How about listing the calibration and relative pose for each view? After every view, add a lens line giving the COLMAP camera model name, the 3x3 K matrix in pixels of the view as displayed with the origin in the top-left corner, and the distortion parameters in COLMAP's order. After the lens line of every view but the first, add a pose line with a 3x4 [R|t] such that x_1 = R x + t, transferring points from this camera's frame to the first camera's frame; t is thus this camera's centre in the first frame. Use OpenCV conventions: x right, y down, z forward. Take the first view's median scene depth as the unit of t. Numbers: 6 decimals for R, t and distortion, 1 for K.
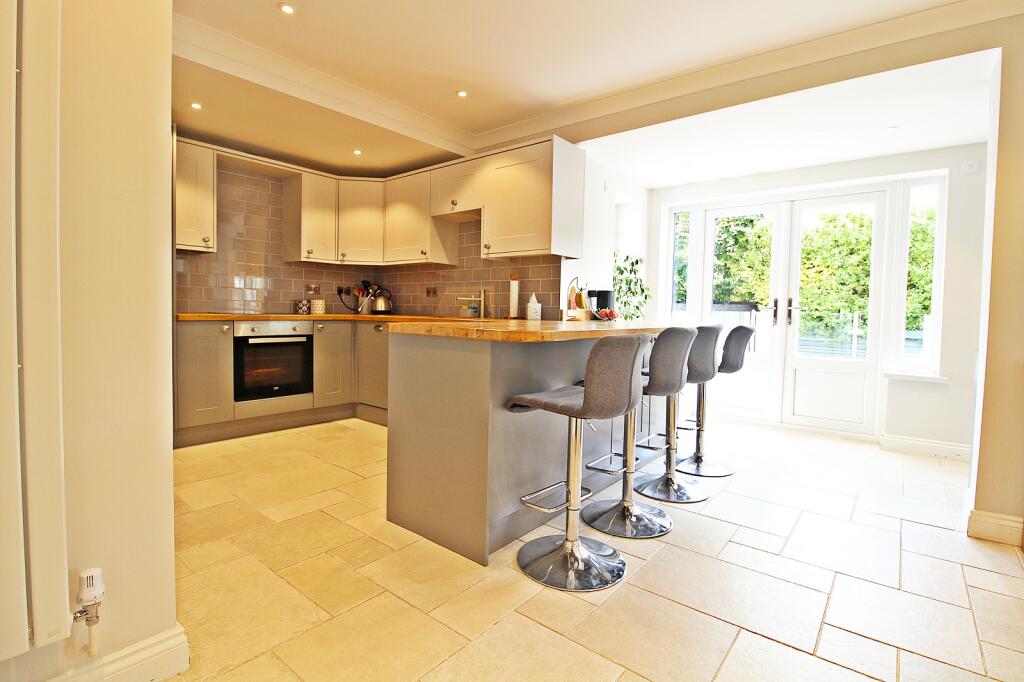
lens RADIAL K [[488.9, 0, 513.7], [0, 488.9, 330.7], [0, 0, 1]] dist [-0.002570, -0.001033]
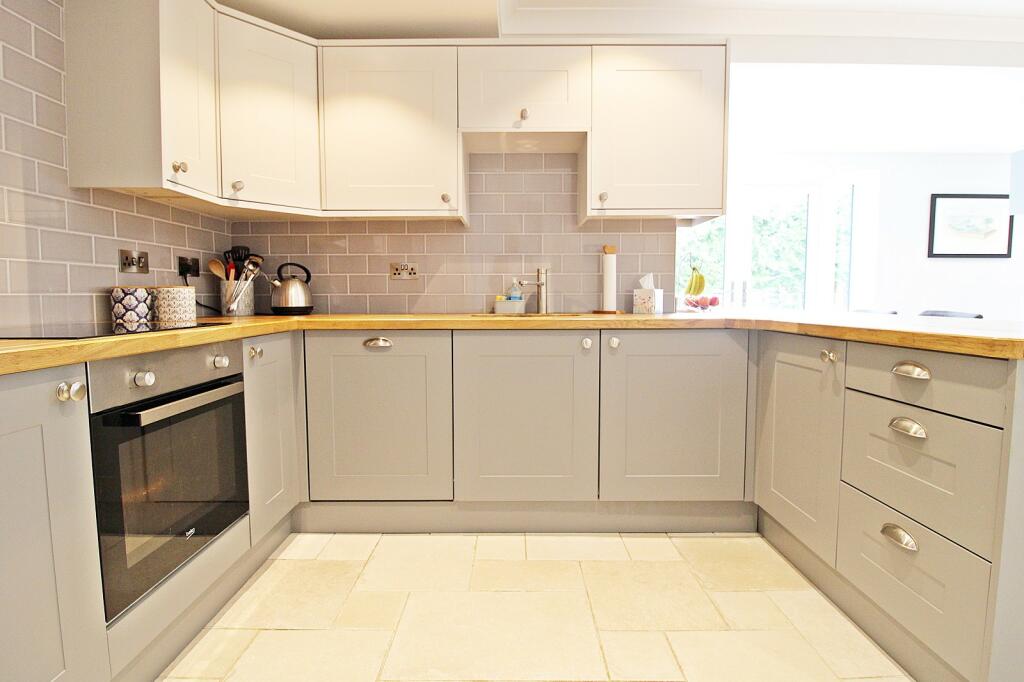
lens RADIAL K [[504.0, 0, 515.1], [0, 504.0, 332.3], [0, 0, 1]] dist [0.000154, -0.000178]
pose [[0.774793, -0.067066, 0.628647, -0.521117], [0.043903, 0.997665, 0.052326, -0.039609], [-0.630688, -0.012942, 0.775928, 0.552359]]
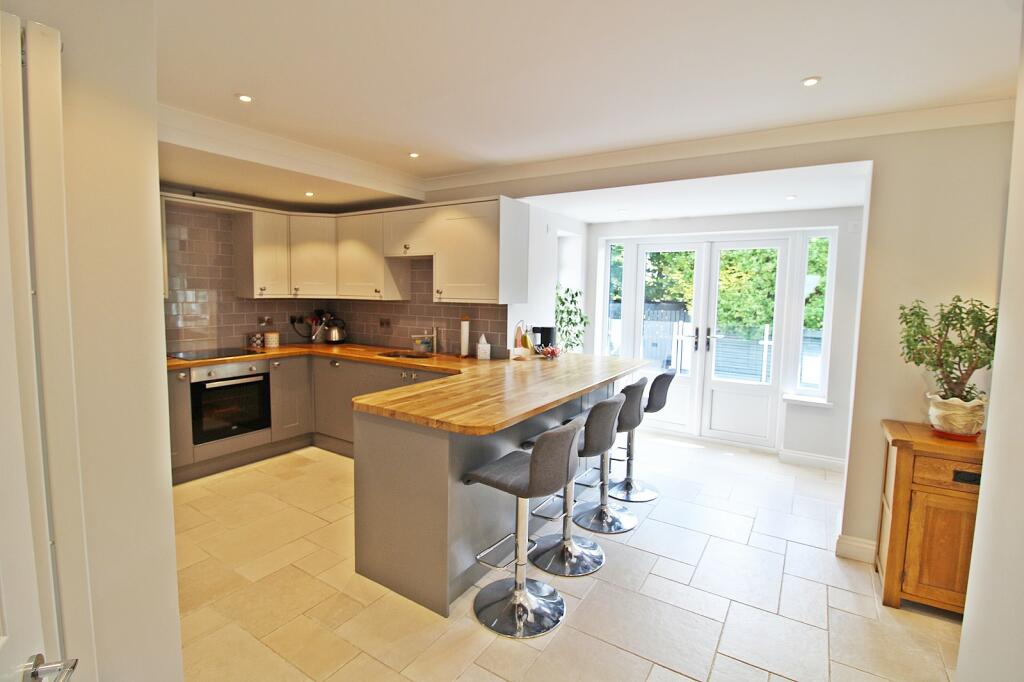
lens RADIAL K [[478.6, 0, 513.6], [0, 478.6, 332.2], [0, 0, 1]] dist [-0.001370, -0.000471]
pose [[0.993829, -0.012660, 0.110198, -0.008463], [0.007407, 0.998822, 0.047957, -0.126706], [-0.110675, -0.046844, 0.992752, -0.060143]]
